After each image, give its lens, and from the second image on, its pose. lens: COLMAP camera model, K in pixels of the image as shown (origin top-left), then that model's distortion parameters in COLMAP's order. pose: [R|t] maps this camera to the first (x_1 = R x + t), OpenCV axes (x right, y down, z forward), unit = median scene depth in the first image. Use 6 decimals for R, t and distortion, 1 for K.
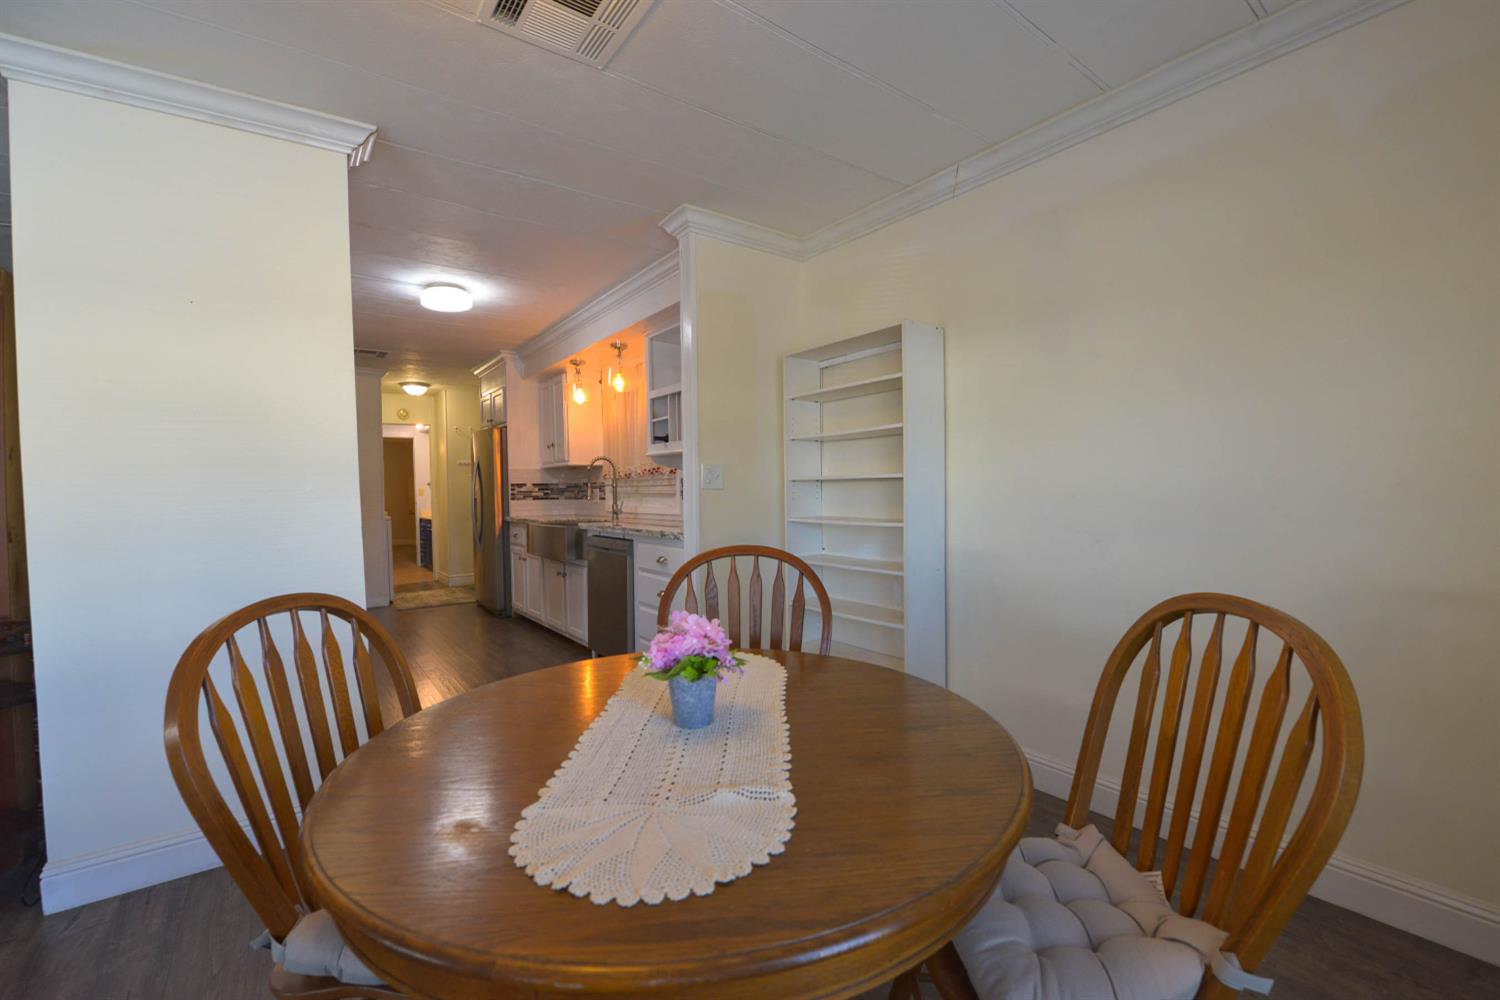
lens RADIAL K [[616.8, 0, 759.4], [0, 616.8, 505.5], [0, 0, 1]] dist [-0.018215, -0.000973]
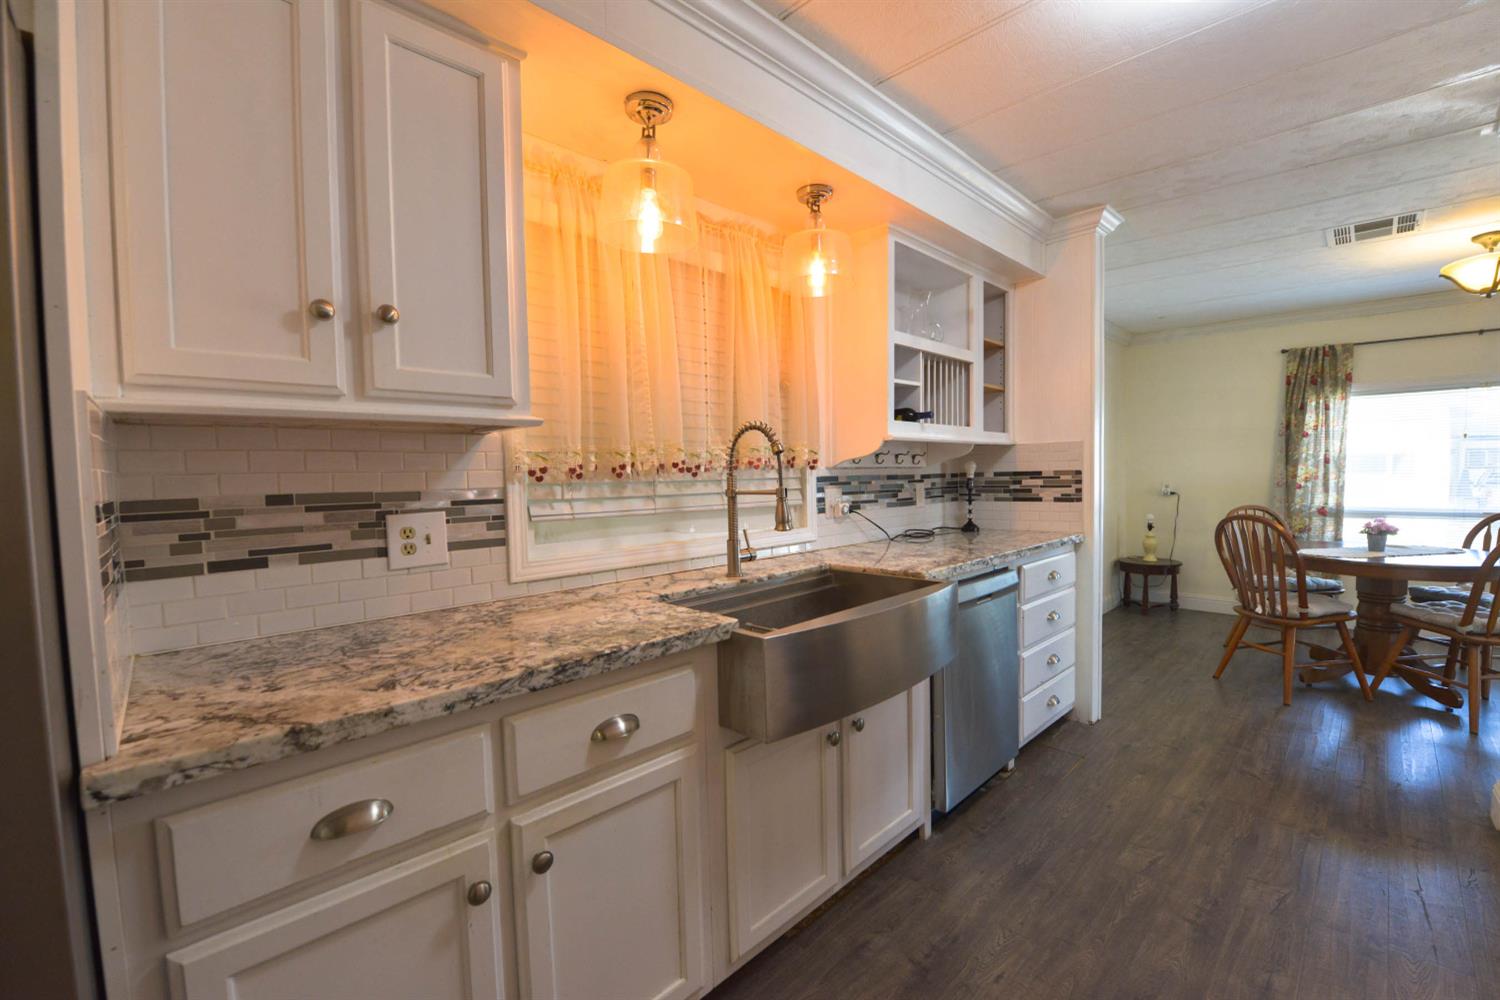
lens RADIAL K [[616.8, 0, 759.4], [0, 616.8, 505.5], [0, 0, 1]] dist [-0.018215, -0.000973]
pose [[-0.121507, -0.033464, 0.992026, -0.545992], [0.049305, 0.997994, 0.039705, -0.033797], [-0.991365, 0.053736, -0.119613, 0.874367]]
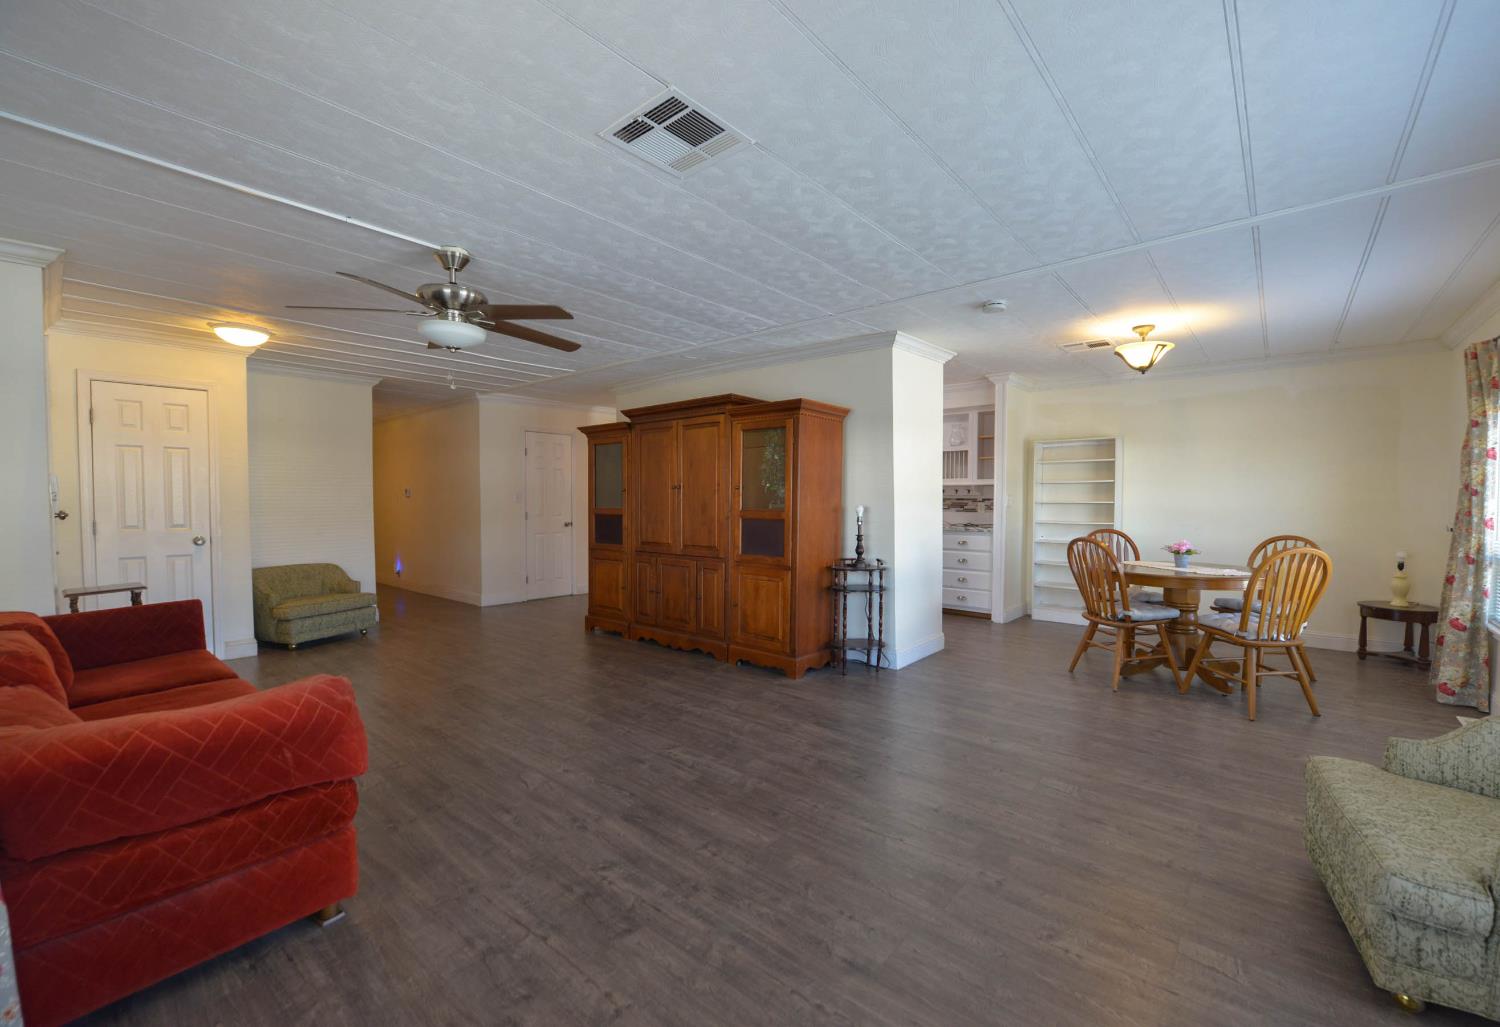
lens RADIAL K [[625.2, 0, 775.0], [0, 625.2, 517.6], [0, 0, 1]] dist [-0.015536, -0.000287]
pose [[0.974594, 0.010794, 0.223719, -0.682567], [-0.010509, 0.999942, -0.002465, 0.012388], [-0.223733, 0.000051, 0.974651, -0.447740]]
